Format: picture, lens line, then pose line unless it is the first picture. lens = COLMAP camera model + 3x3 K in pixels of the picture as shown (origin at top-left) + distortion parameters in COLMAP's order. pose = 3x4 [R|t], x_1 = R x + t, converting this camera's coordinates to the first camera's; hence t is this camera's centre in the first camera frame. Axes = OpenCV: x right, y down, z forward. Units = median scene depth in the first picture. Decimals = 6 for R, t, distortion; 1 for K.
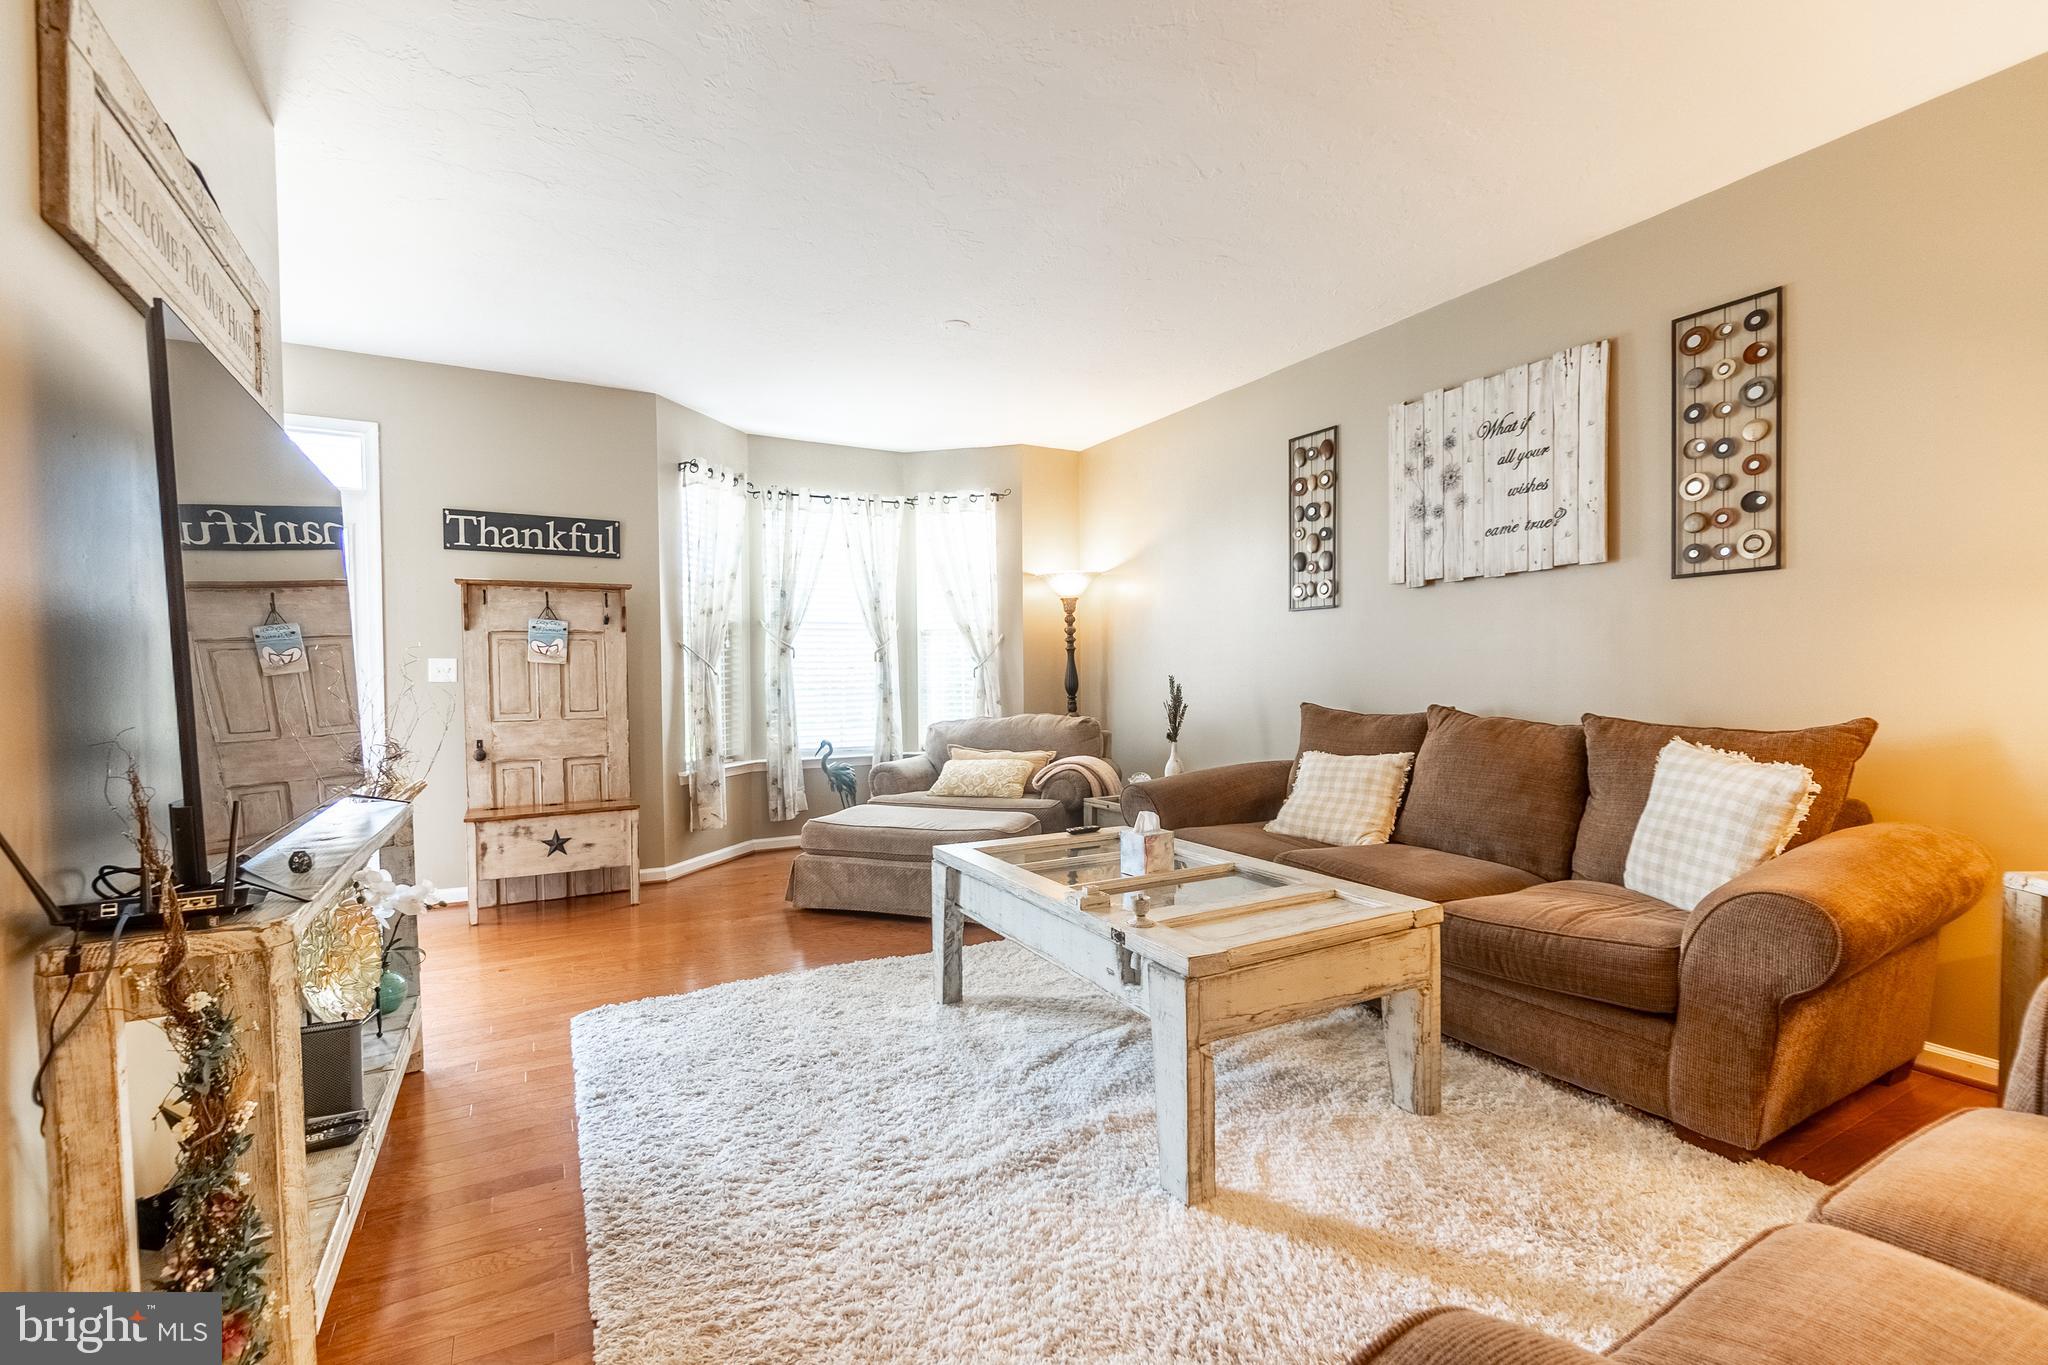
lens RADIAL K [[894.9, 0, 1018.4], [0, 894.9, 690.8], [0, 0, 1]] dist [-0.001100, 0.000829]
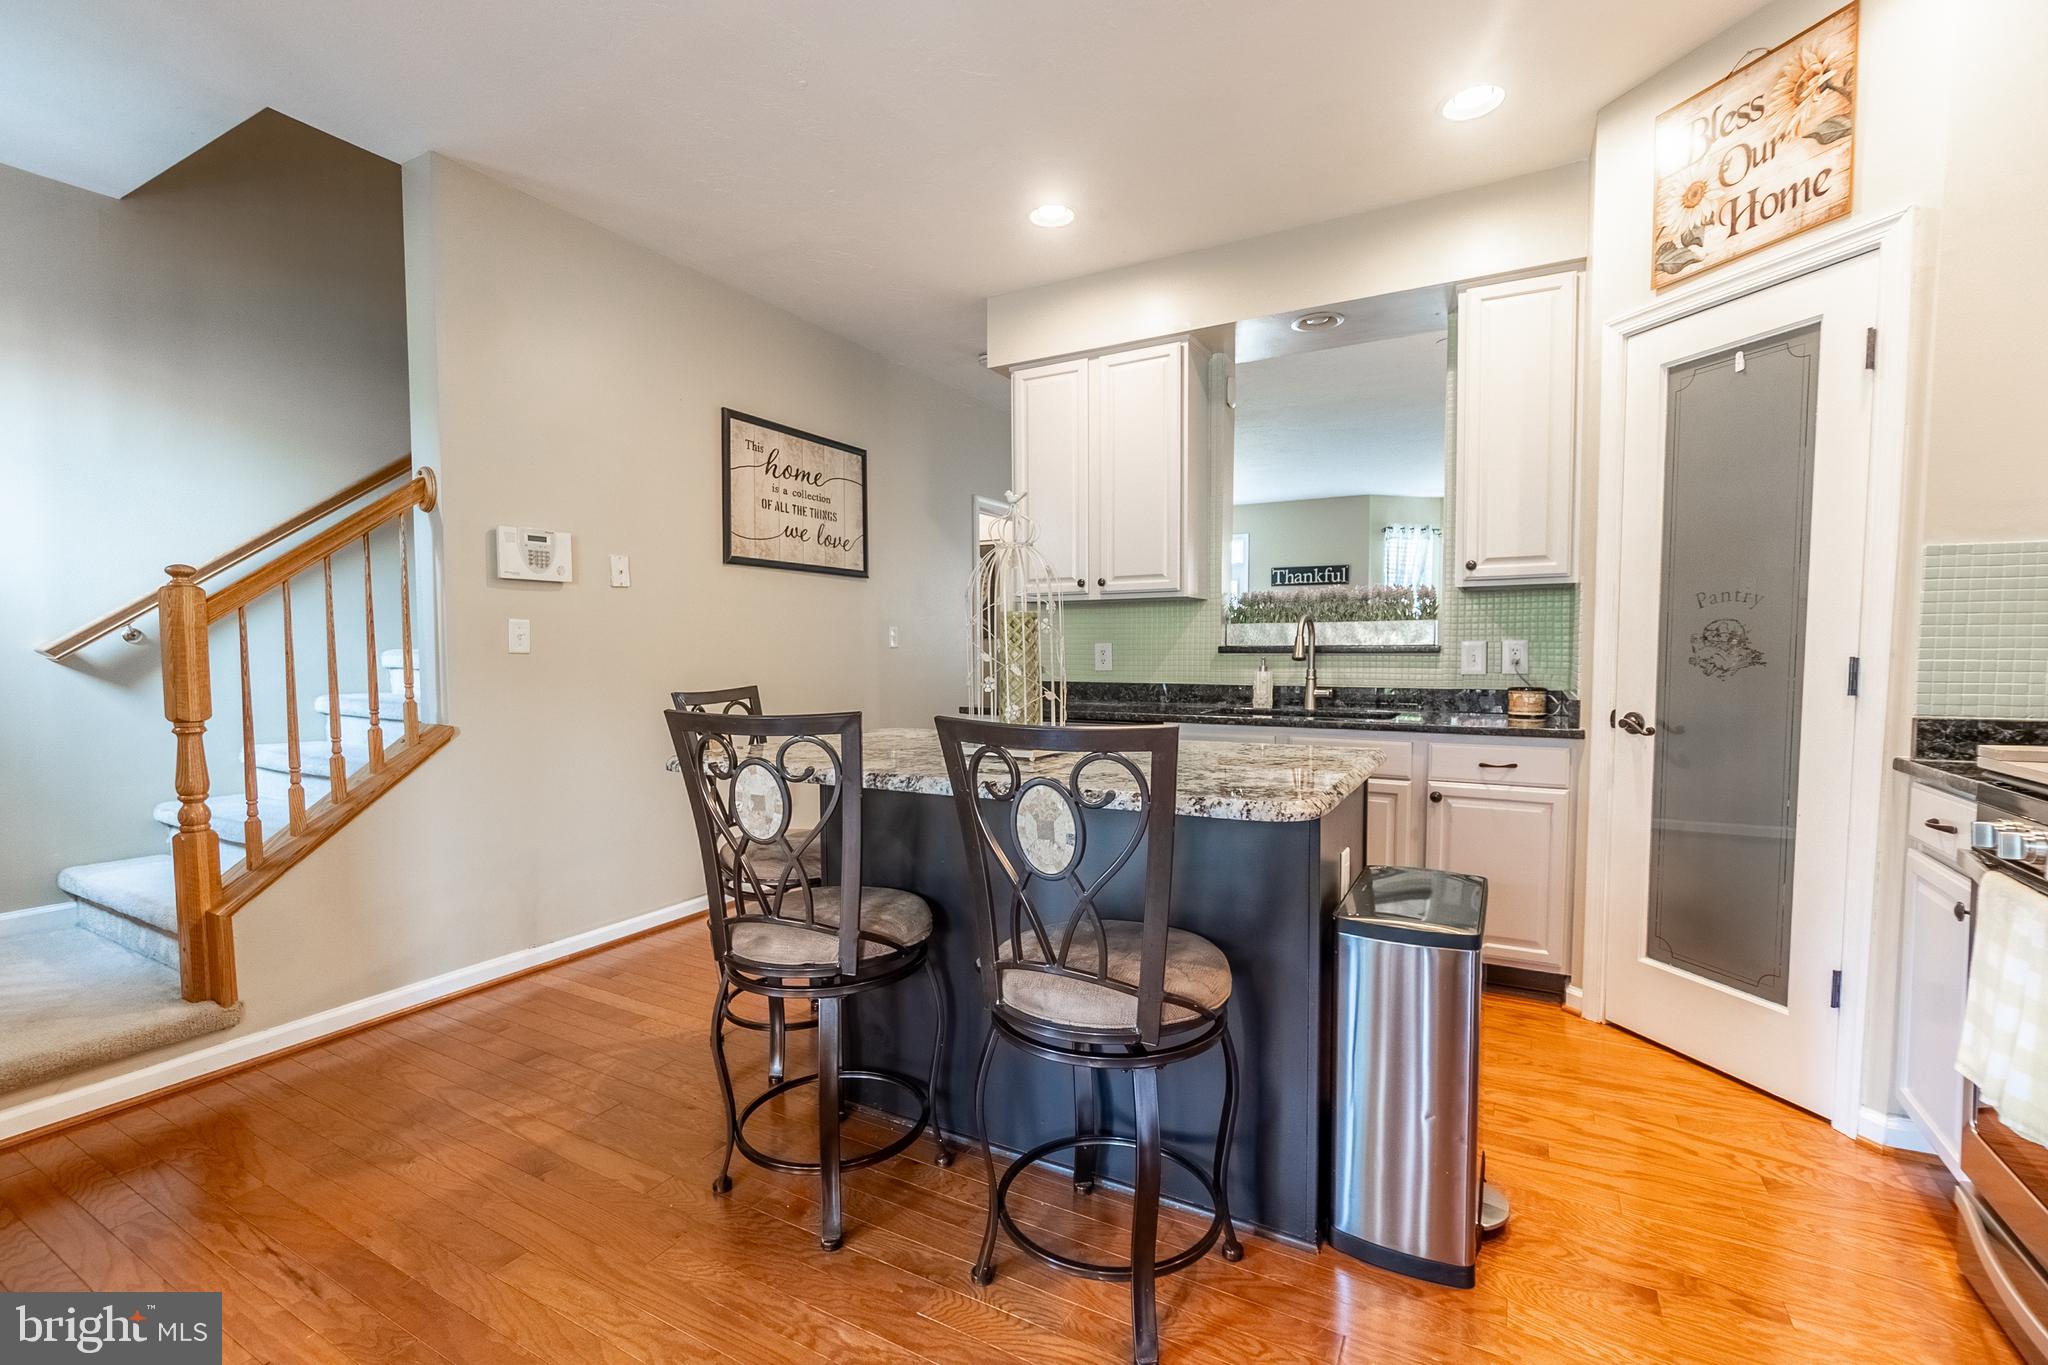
lens RADIAL K [[894.9, 0, 1013.6], [0, 894.9, 693.5], [0, 0, 1]] dist [-0.001100, 0.000829]
pose [[0.514531, 0.049425, -0.856046, 0.952281], [-0.014036, 0.998689, 0.049224, 0.005741], [0.857357, -0.013312, 0.514550, -0.697906]]
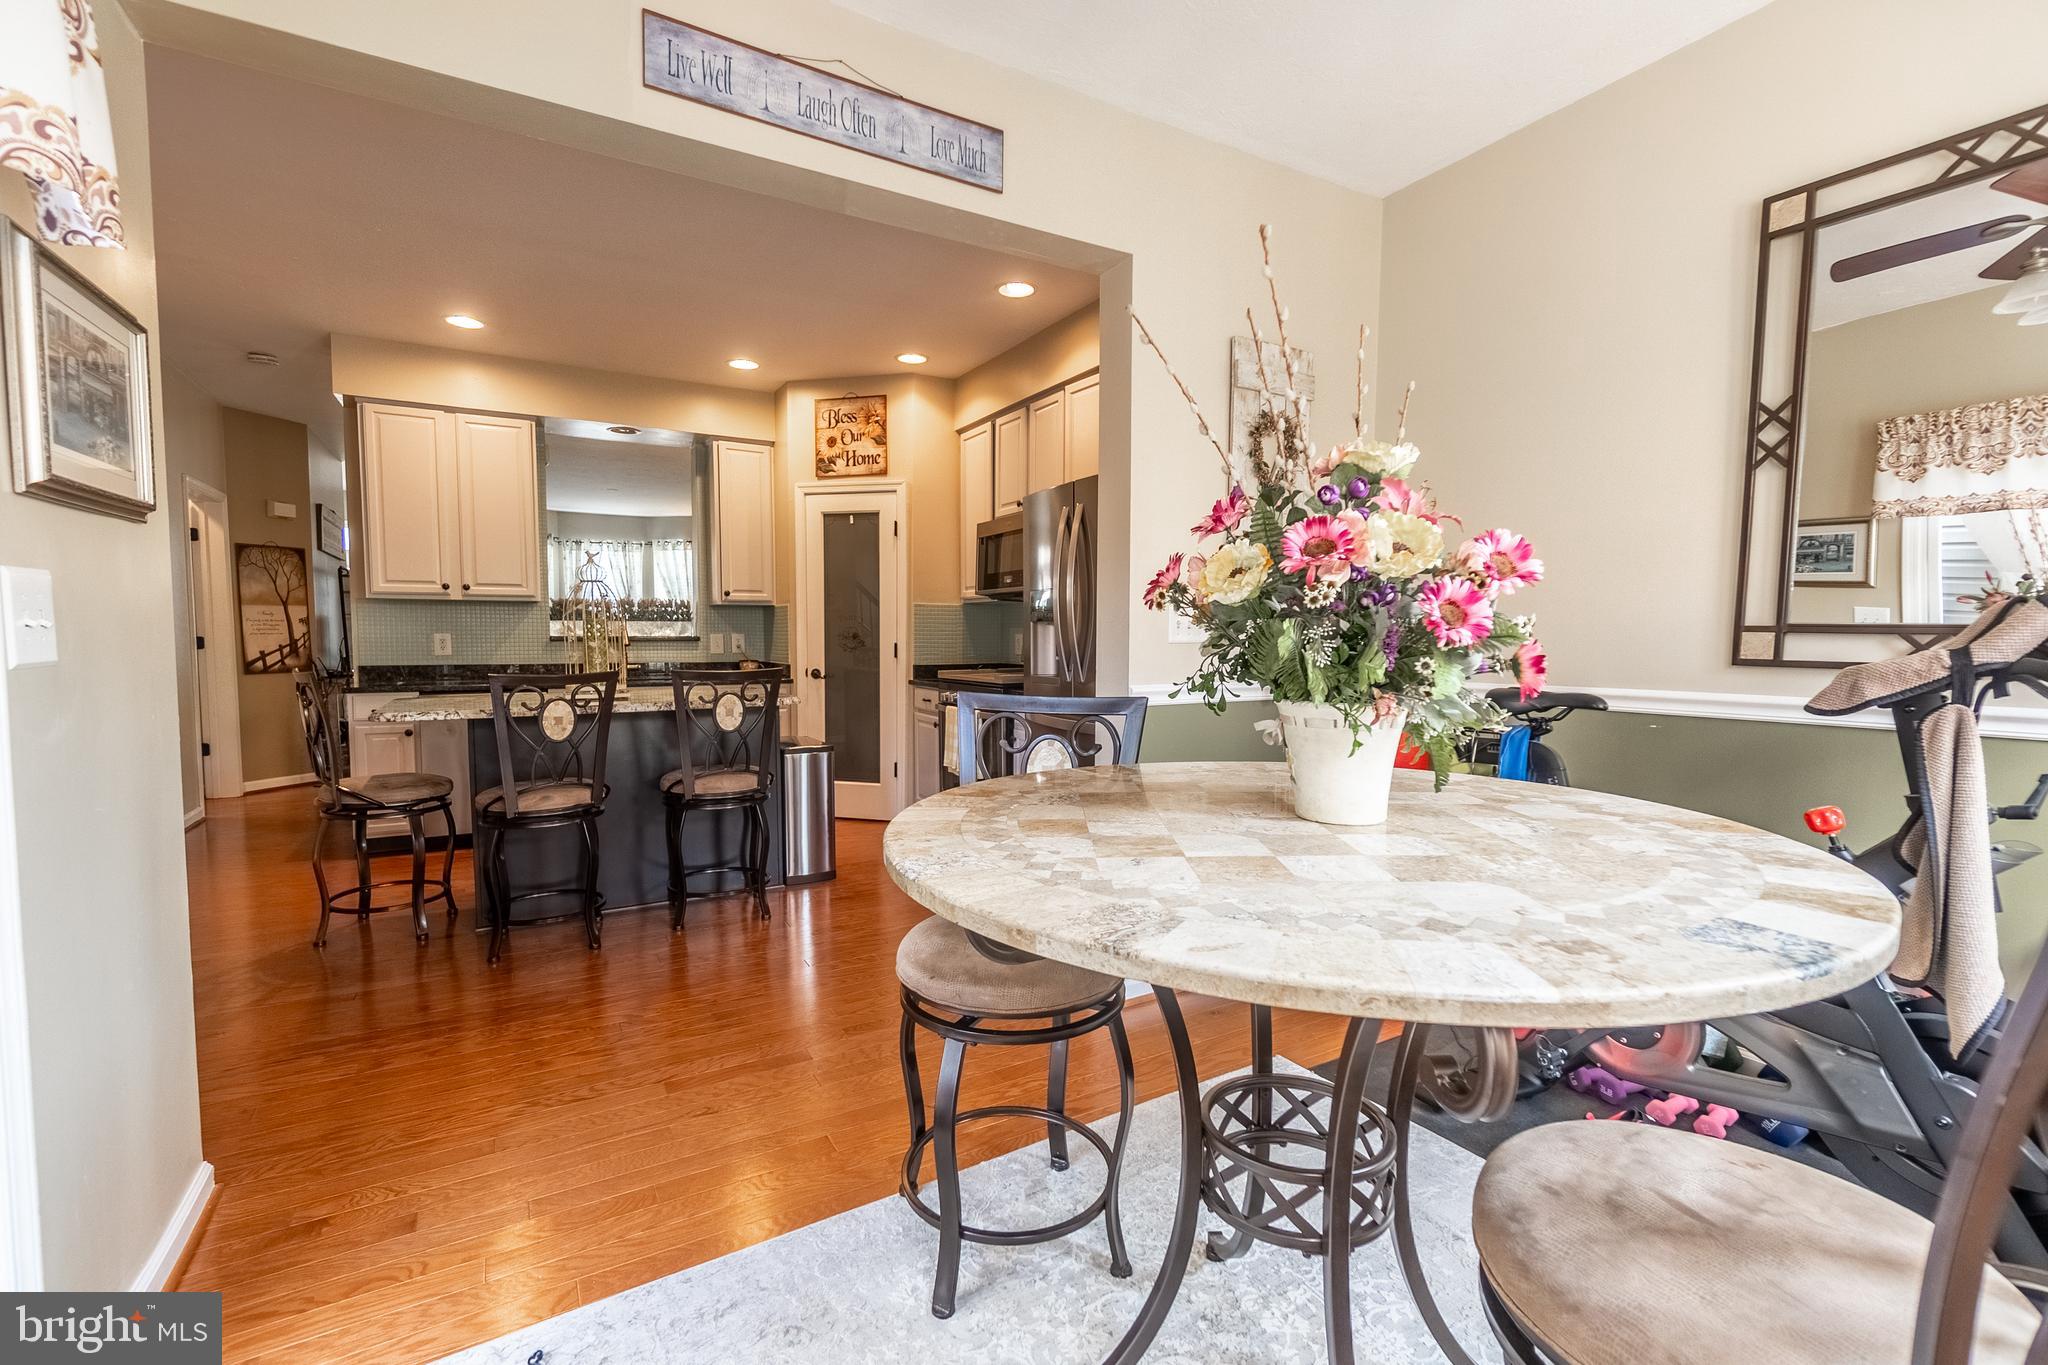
lens RADIAL K [[894.9, 0, 1022.7], [0, 894.9, 687.7], [0, 0, 1]] dist [-0.001100, 0.000829]
pose [[0.999908, 0.012788, 0.004452, 0.949546], [-0.012970, 0.998959, 0.043726, 0.008404], [-0.003888, -0.043780, 0.999034, -1.344190]]
